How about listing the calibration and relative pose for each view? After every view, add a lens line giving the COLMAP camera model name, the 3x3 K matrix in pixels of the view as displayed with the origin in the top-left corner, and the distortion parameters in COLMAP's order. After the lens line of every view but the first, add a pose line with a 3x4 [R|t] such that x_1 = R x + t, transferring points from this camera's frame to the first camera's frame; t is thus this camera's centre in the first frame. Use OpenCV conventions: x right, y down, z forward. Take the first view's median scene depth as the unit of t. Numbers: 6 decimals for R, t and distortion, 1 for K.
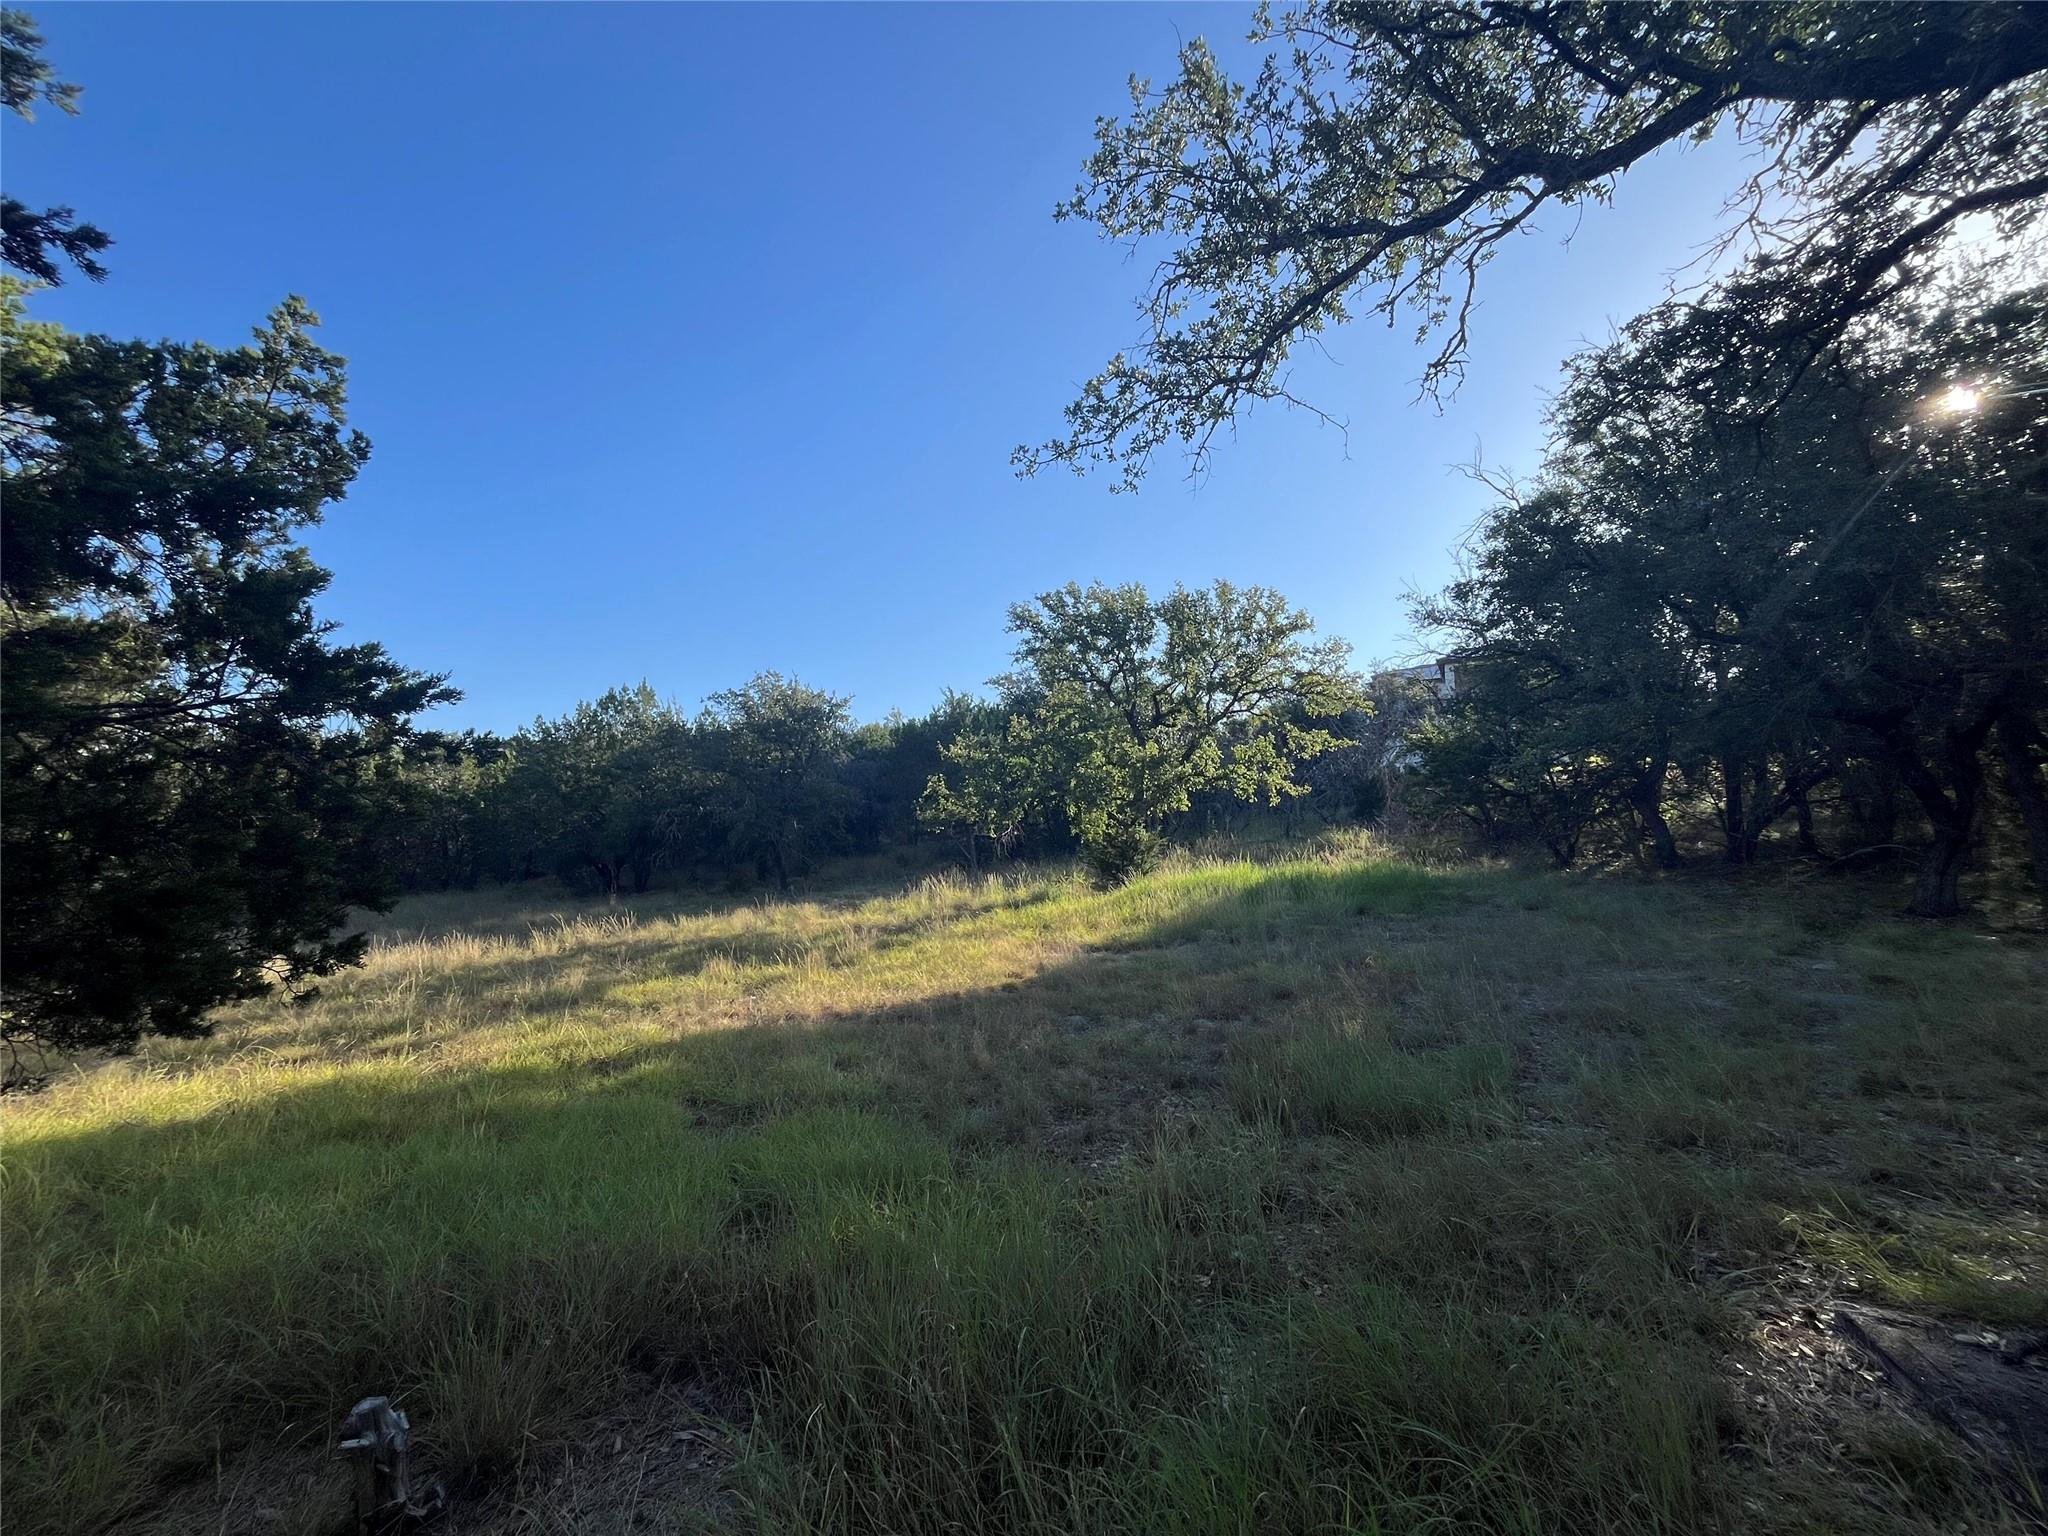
lens RADIAL K [[818.6, 0, 1023.7], [0, 818.6, 765.2], [0, 0, 1]] dist [-0.013567, 0.000039]
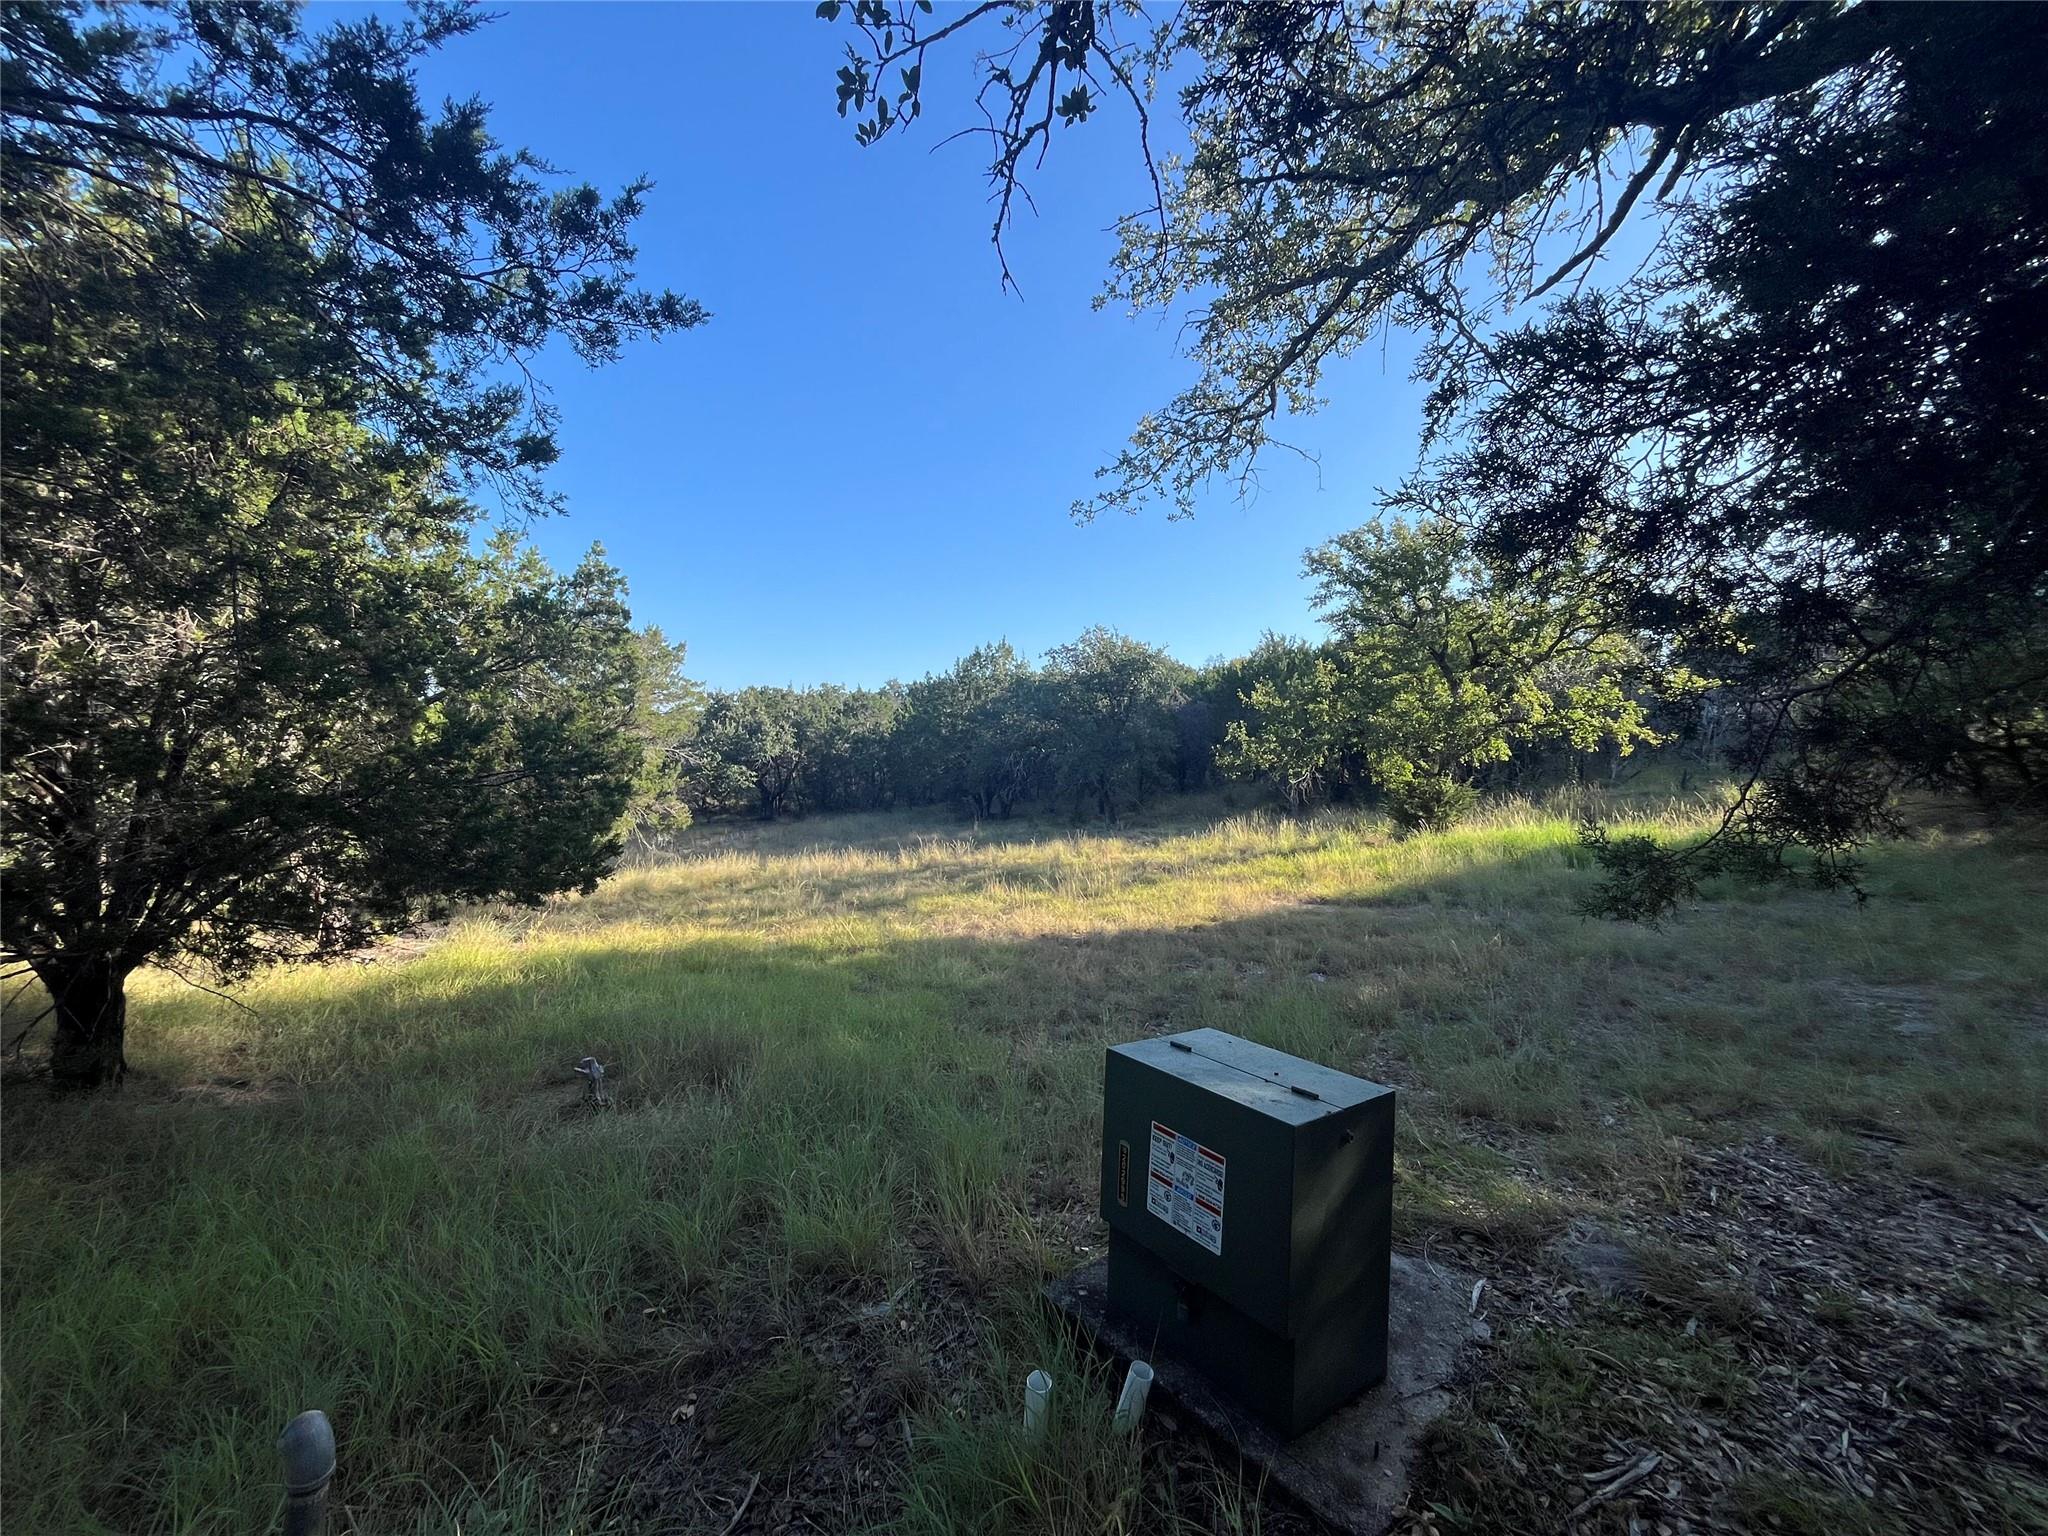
lens RADIAL K [[818.6, 0, 1023.9], [0, 818.6, 769.6], [0, 0, 1]] dist [-0.013567, 0.000039]
pose [[0.893048, 0.017284, -0.449629, 0.127514], [0.023179, 0.996168, 0.084333, -0.022984], [0.449364, -0.085736, 0.889225, -0.047805]]
